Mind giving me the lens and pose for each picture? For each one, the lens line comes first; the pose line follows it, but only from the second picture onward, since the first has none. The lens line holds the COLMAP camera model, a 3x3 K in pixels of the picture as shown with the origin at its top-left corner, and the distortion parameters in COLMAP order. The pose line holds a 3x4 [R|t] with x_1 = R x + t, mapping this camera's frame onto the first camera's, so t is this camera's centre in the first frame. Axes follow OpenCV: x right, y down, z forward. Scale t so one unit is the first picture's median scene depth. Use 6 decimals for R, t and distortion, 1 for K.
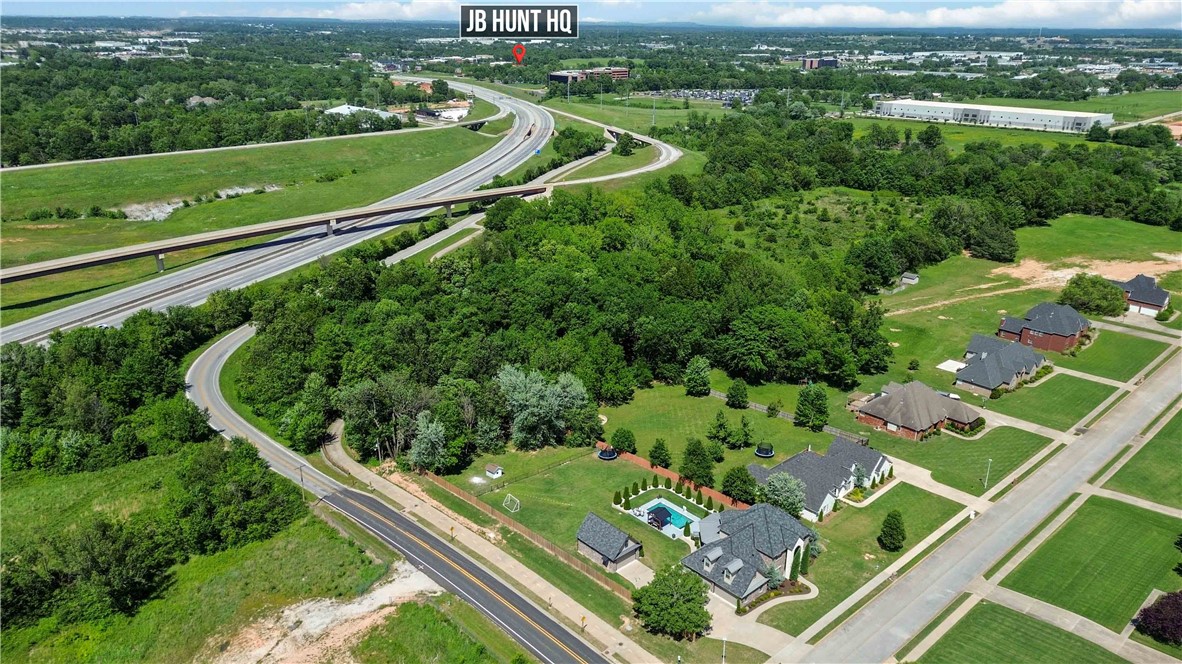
lens RADIAL K [[839.3, 0, 591.0], [0, 839.3, 332.0], [0, 0, 1]] dist [0.036284, -0.002798]
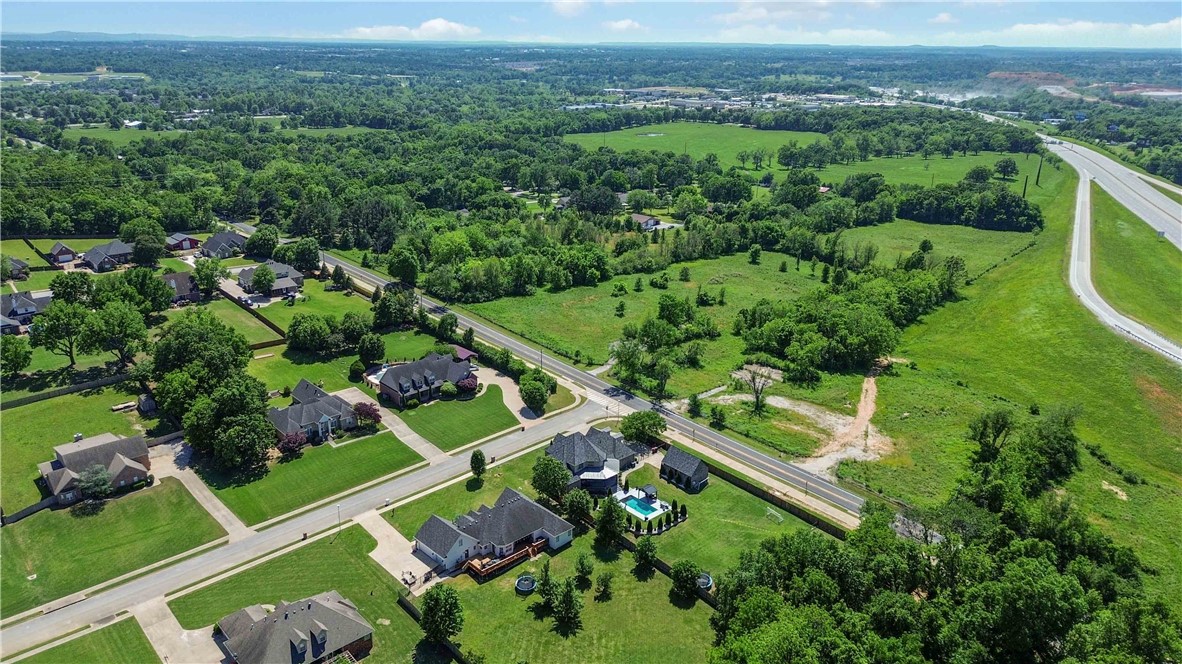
lens RADIAL K [[839.3, 0, 591.0], [0, 839.3, 332.0], [0, 0, 1]] dist [0.036284, -0.002798]
pose [[-0.999911, -0.012540, -0.004625, 0.184925], [-0.012691, 0.782285, 0.622791, -0.782776], [-0.004192, 0.622794, -0.782375, 1.940627]]
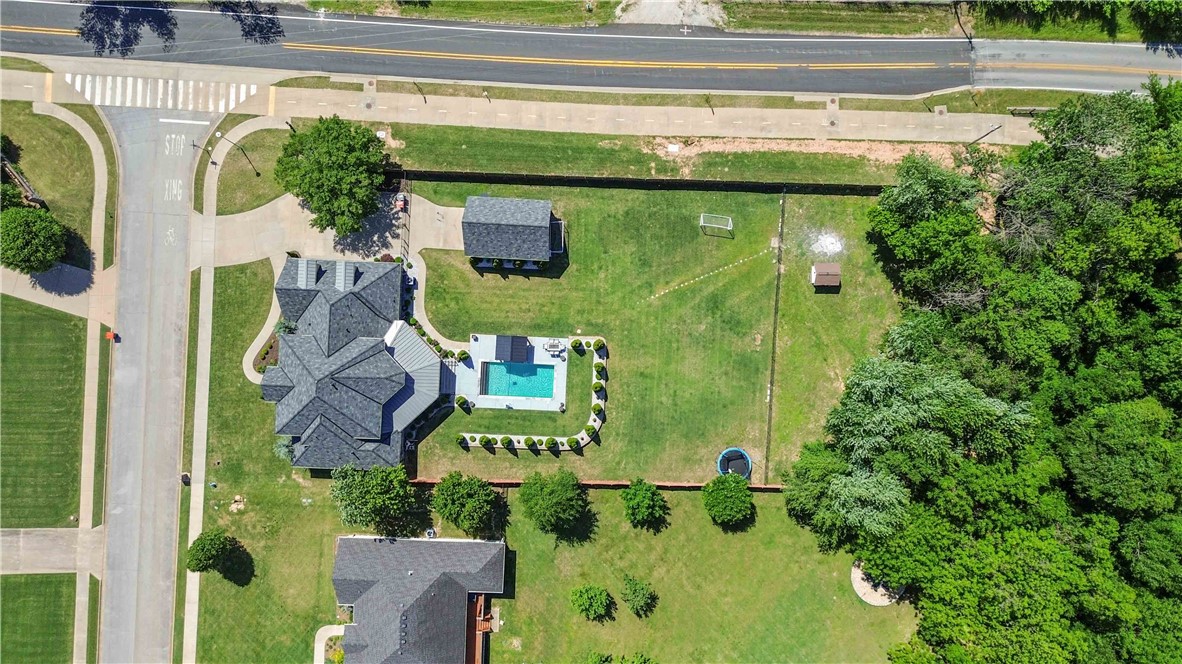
lens RADIAL K [[839.3, 0, 591.0], [0, 839.3, 332.0], [0, 0, 1]] dist [0.036284, -0.002798]
pose [[-0.709785, 0.704040, -0.023099, 0.047113], [-0.259361, -0.230708, 0.937819, -0.412401], [0.654933, 0.671641, 0.346354, 0.860370]]
